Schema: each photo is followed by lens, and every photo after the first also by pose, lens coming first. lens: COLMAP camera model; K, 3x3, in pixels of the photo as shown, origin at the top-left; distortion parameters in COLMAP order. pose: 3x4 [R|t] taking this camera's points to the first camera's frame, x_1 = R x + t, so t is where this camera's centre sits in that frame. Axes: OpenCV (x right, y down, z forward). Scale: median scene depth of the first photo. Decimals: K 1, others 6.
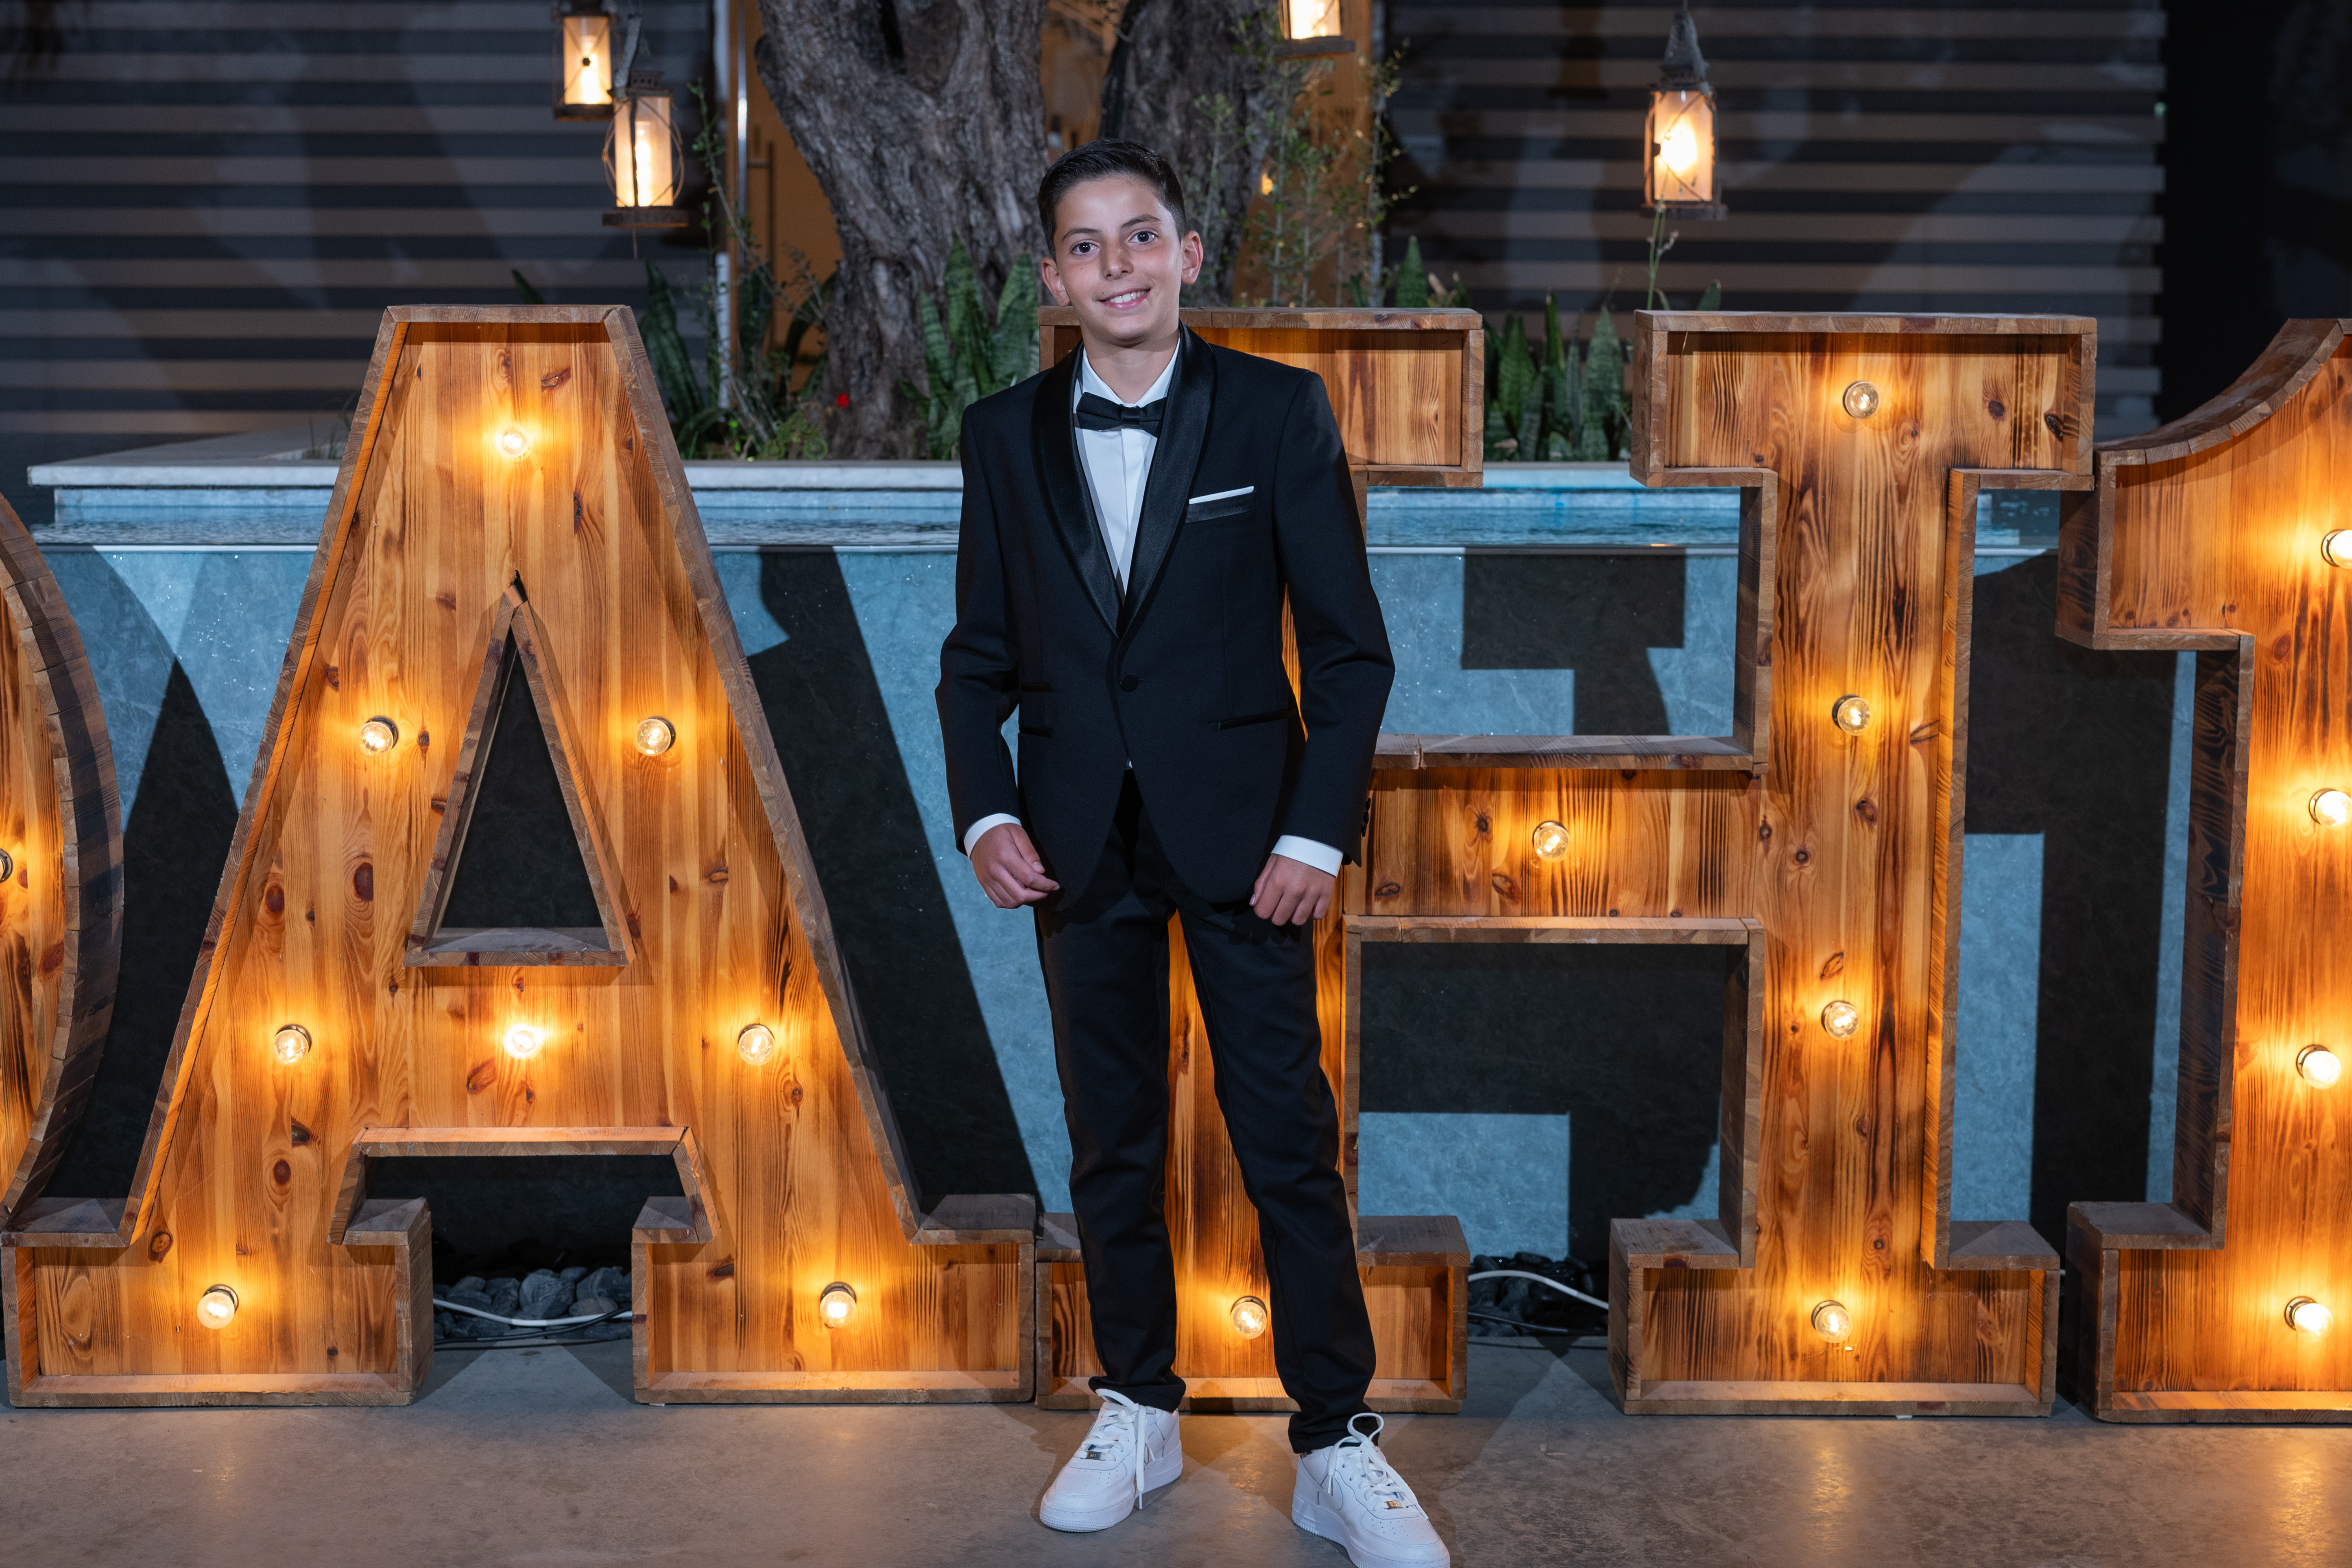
lens RADIAL K [[3970.5, 0, 1165.6], [0, 3970.5, 794.6], [0, 0, 1]] dist [0.001302, 0.001813]
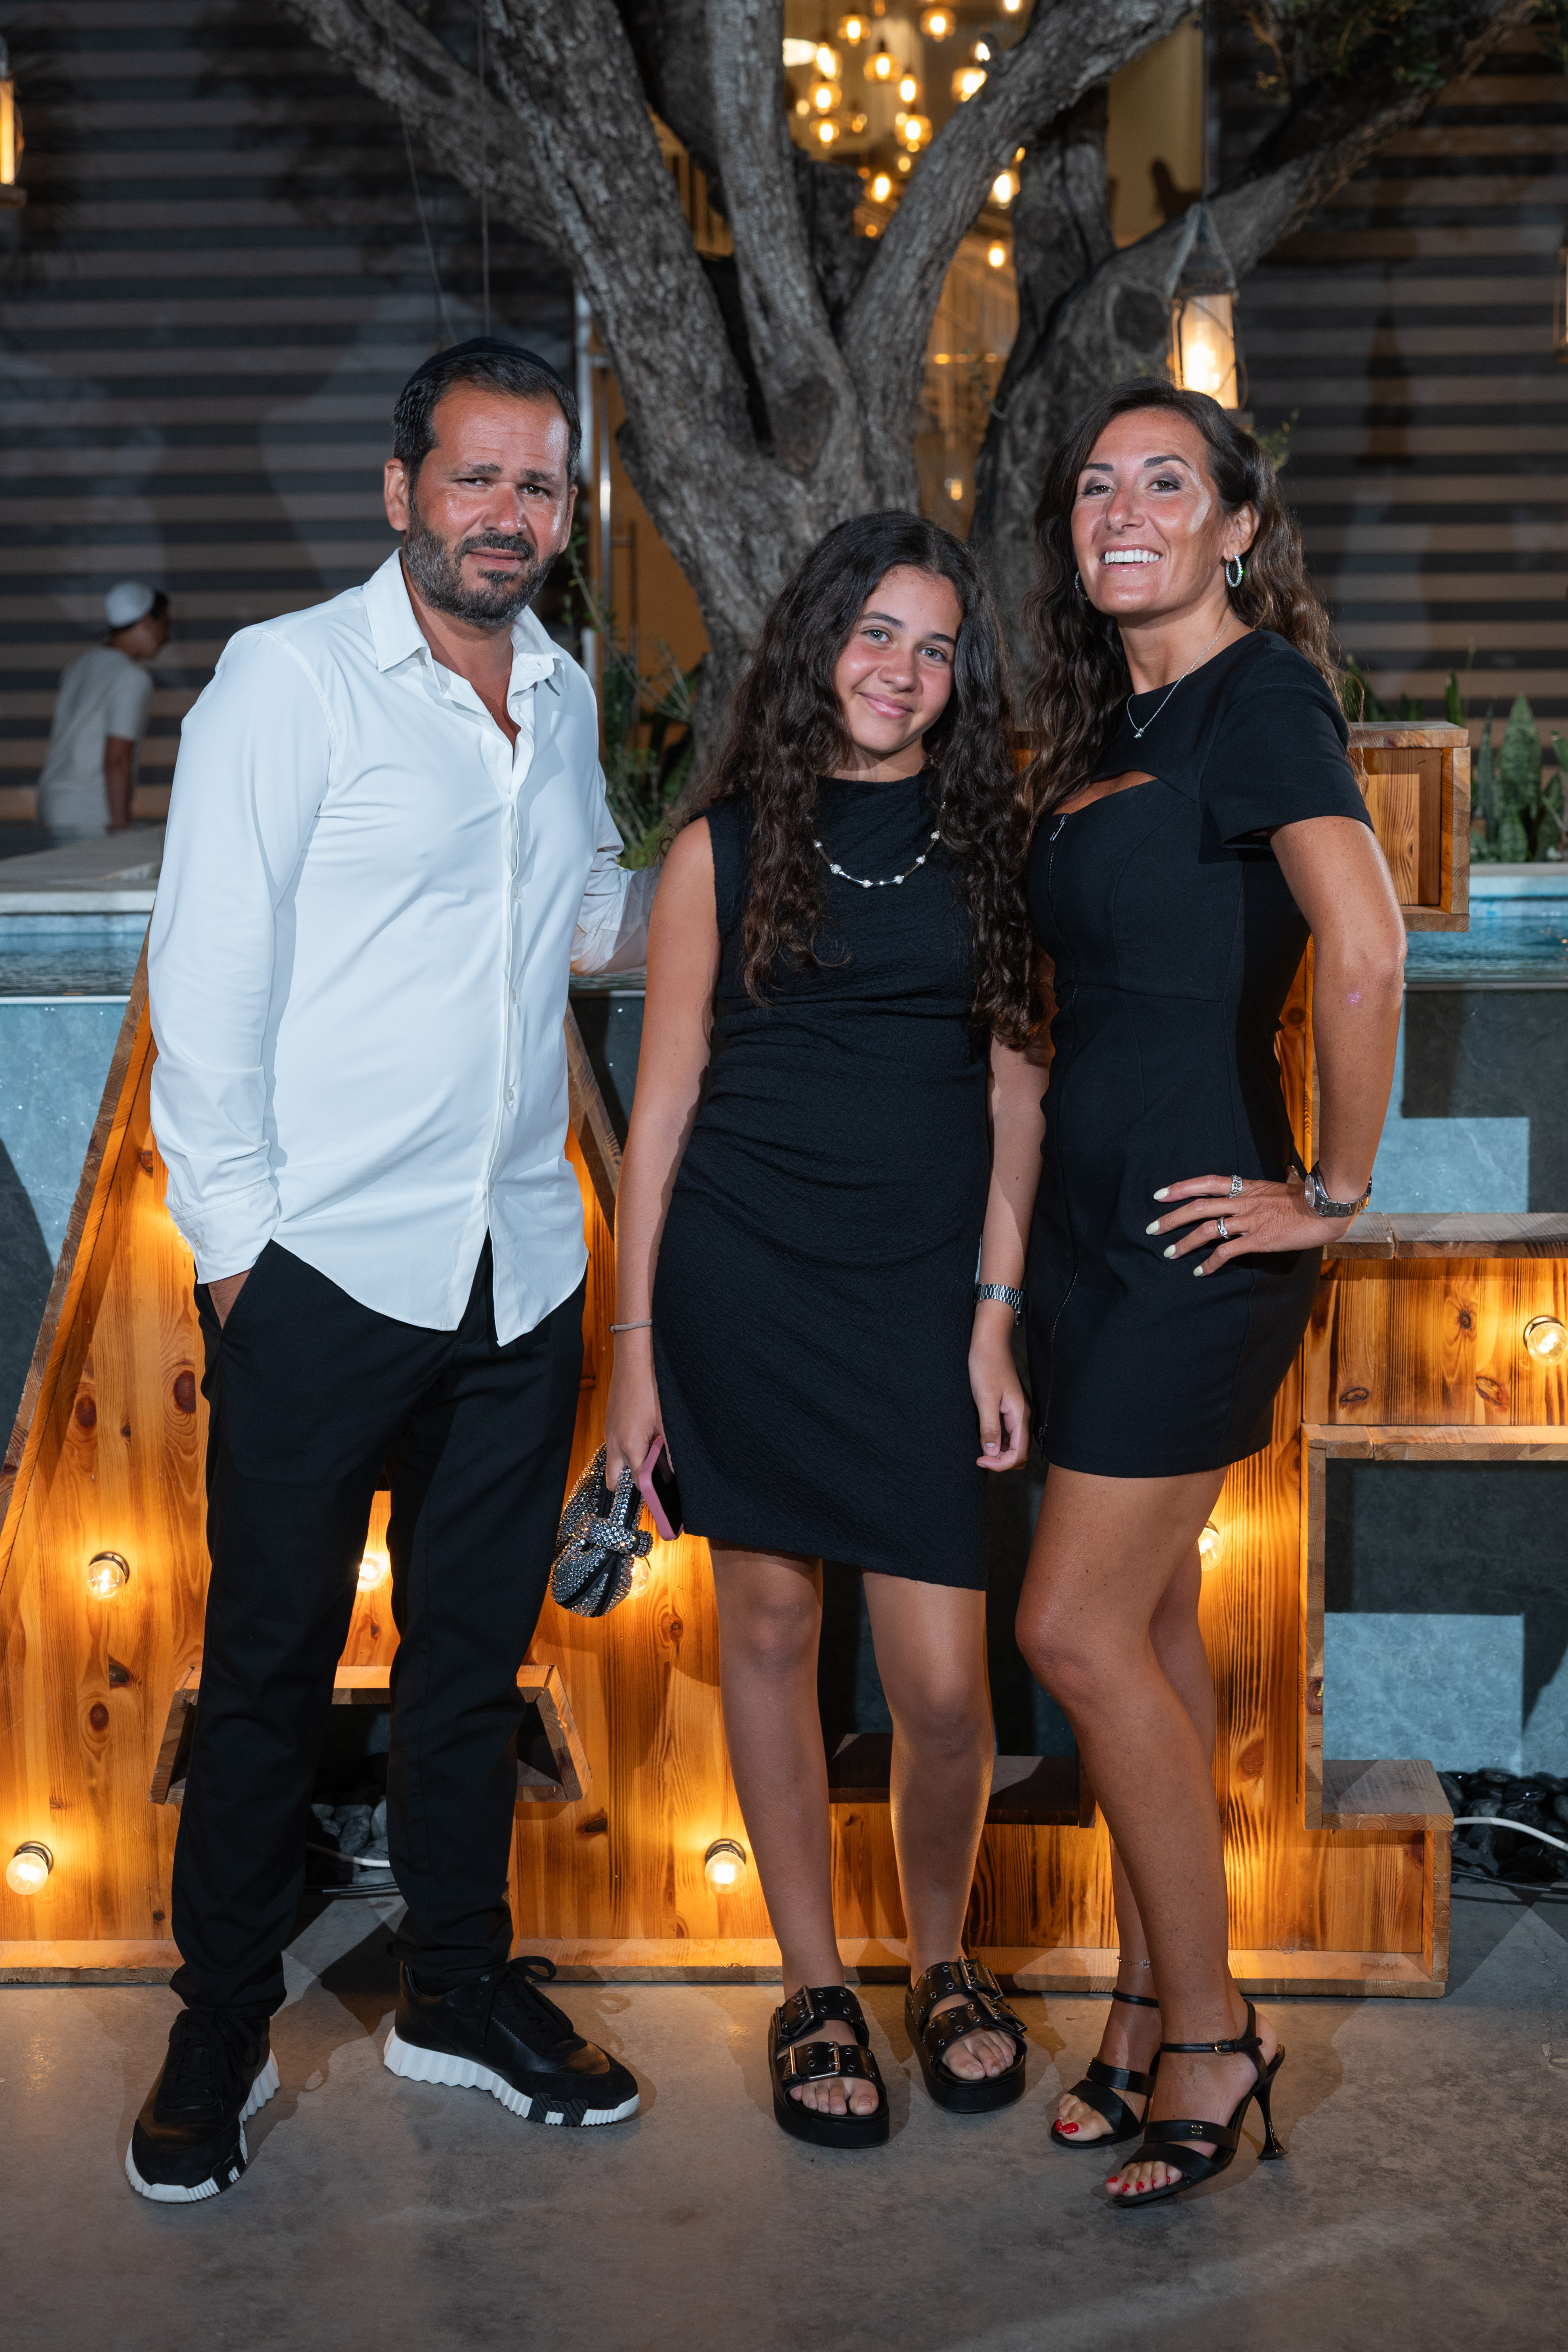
lens RADIAL K [[3522.9, 0, 782.8], [0, 3522.9, 1157.3], [0, 0, 1]] dist [-0.001433, 0.009952]
pose [[0.998285, -0.008290, -0.057946, -0.023509], [0.009375, 0.999785, 0.018468, -0.043443], [0.057781, -0.018980, 0.998149, 0.227461]]
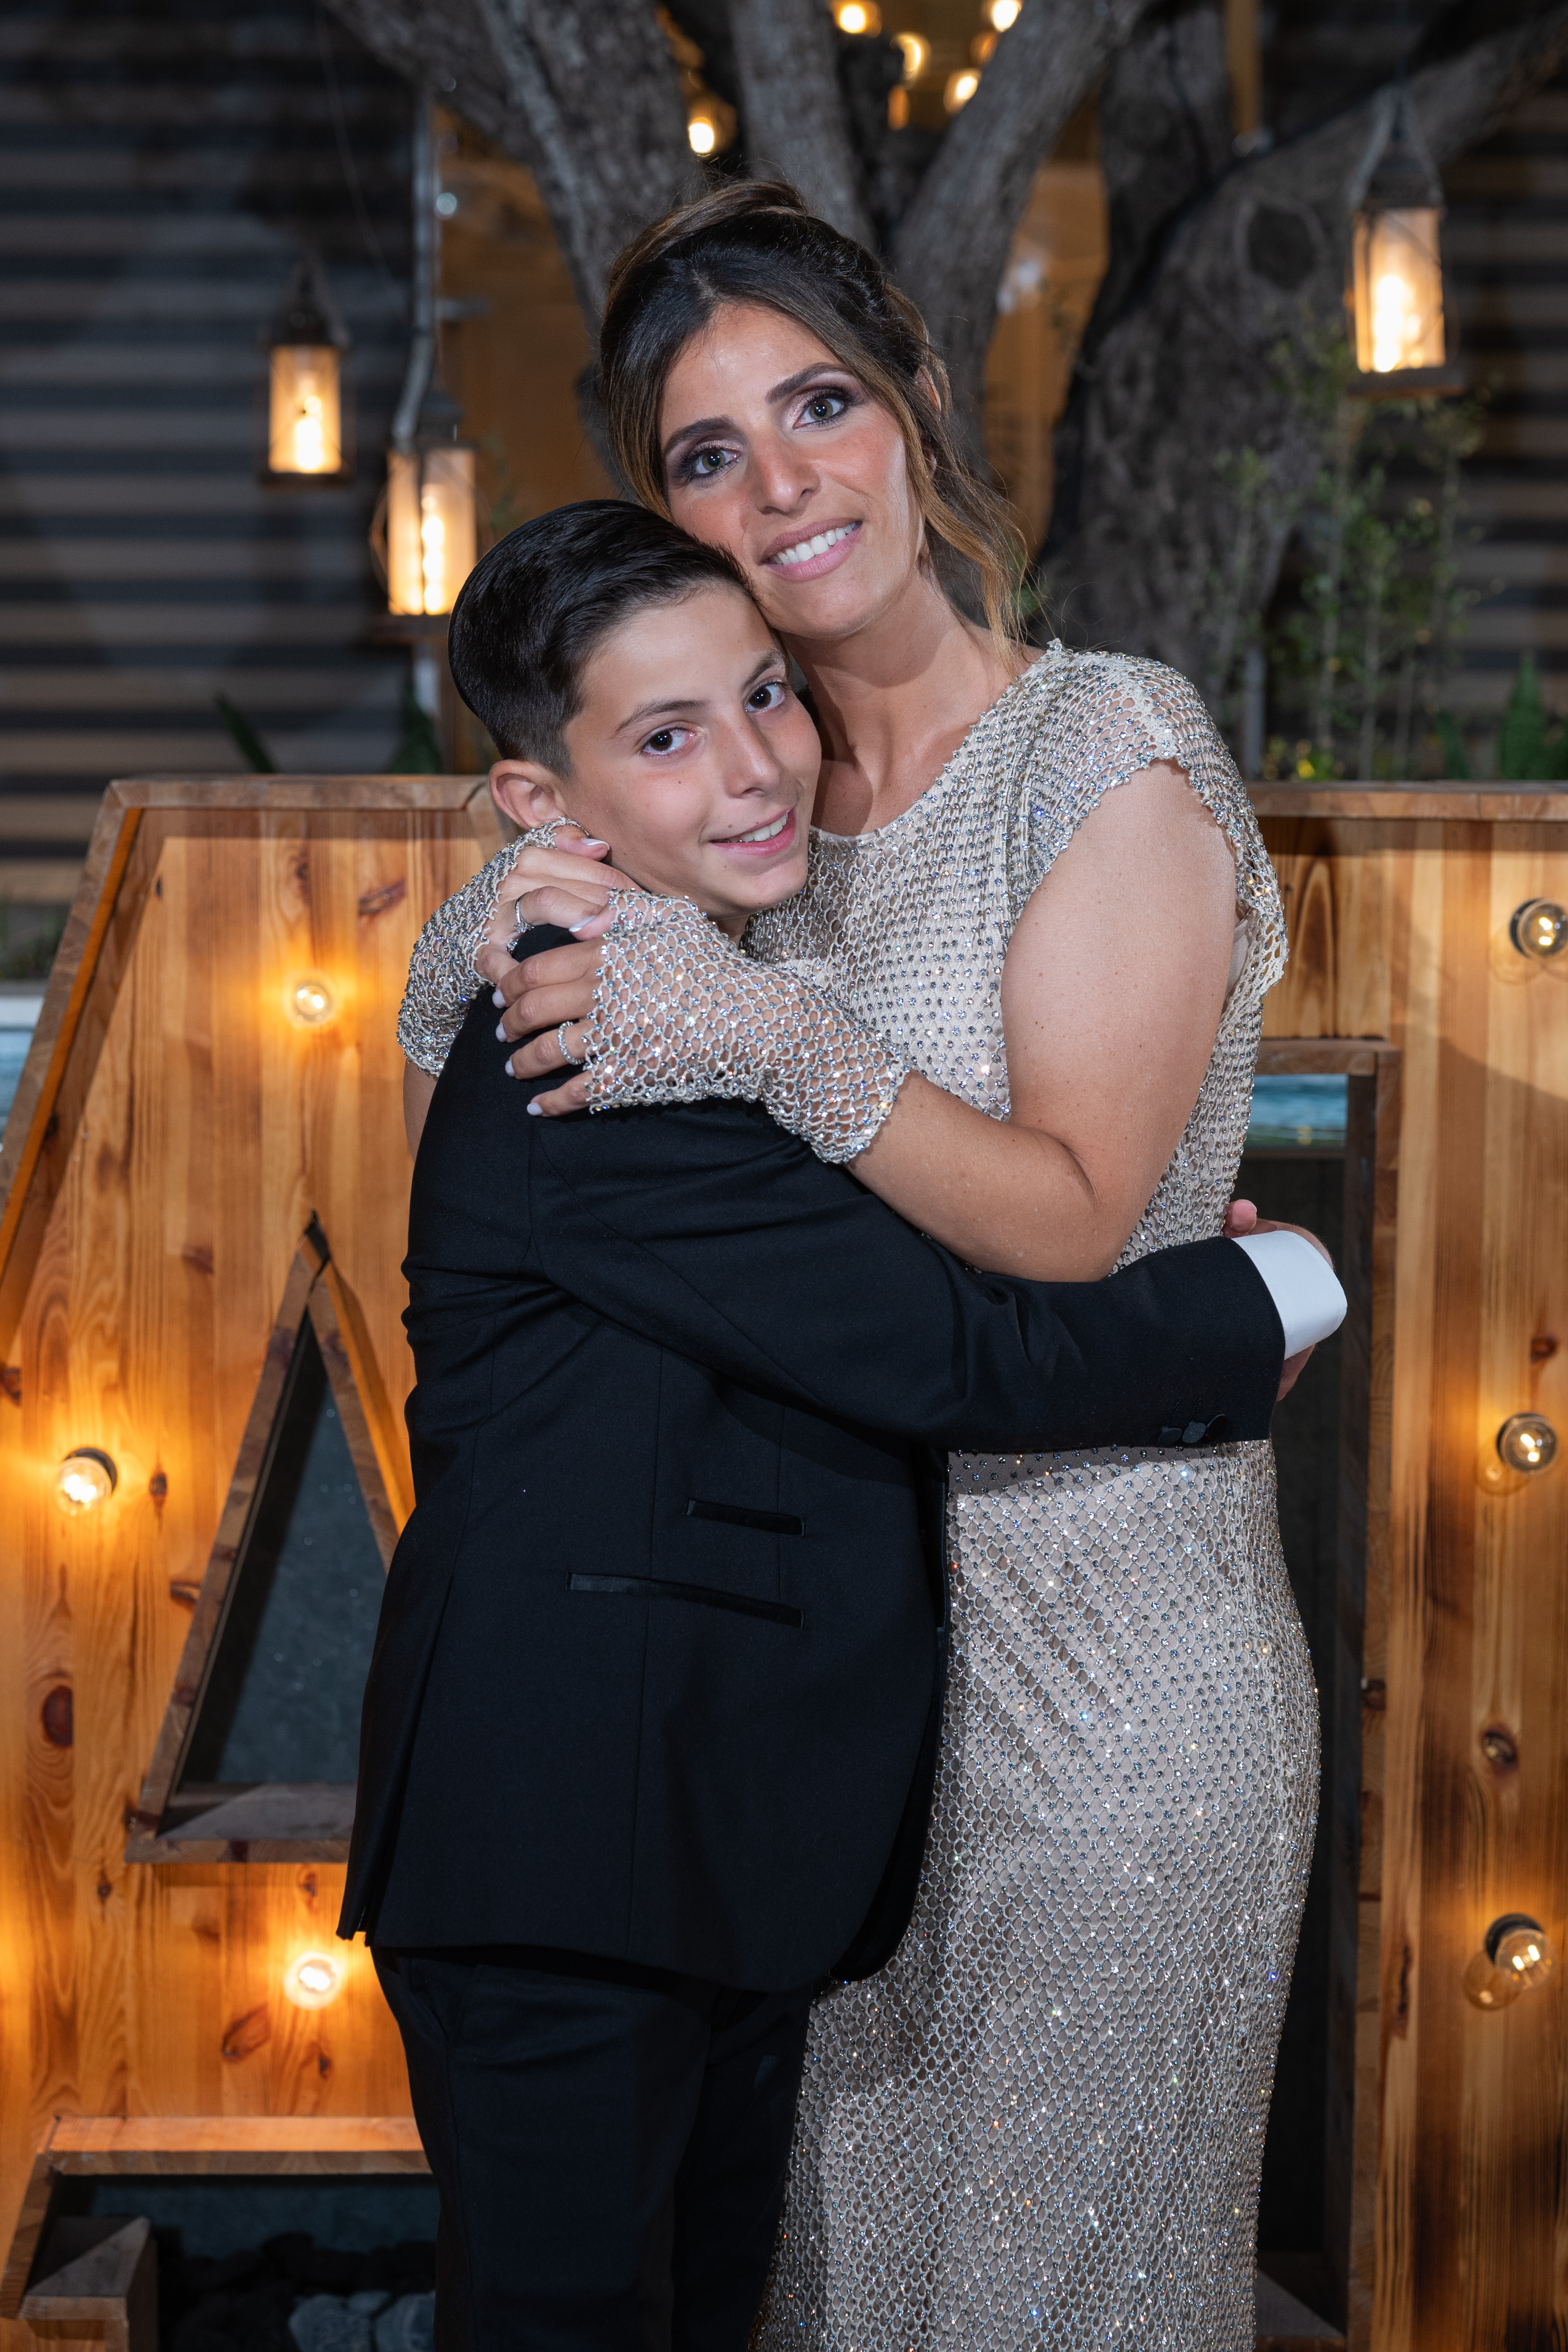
lens RADIAL K [[4647.6, 0, 789.4], [0, 4647.6, 1118.9], [0, 0, 1]] dist [0.000433, -0.005480]
pose [[0.999826, 0.002719, -0.018447, -0.076430], [-0.003380, 0.999350, -0.035900, -0.044728], [0.018337, 0.035956, 0.999185, 0.284032]]
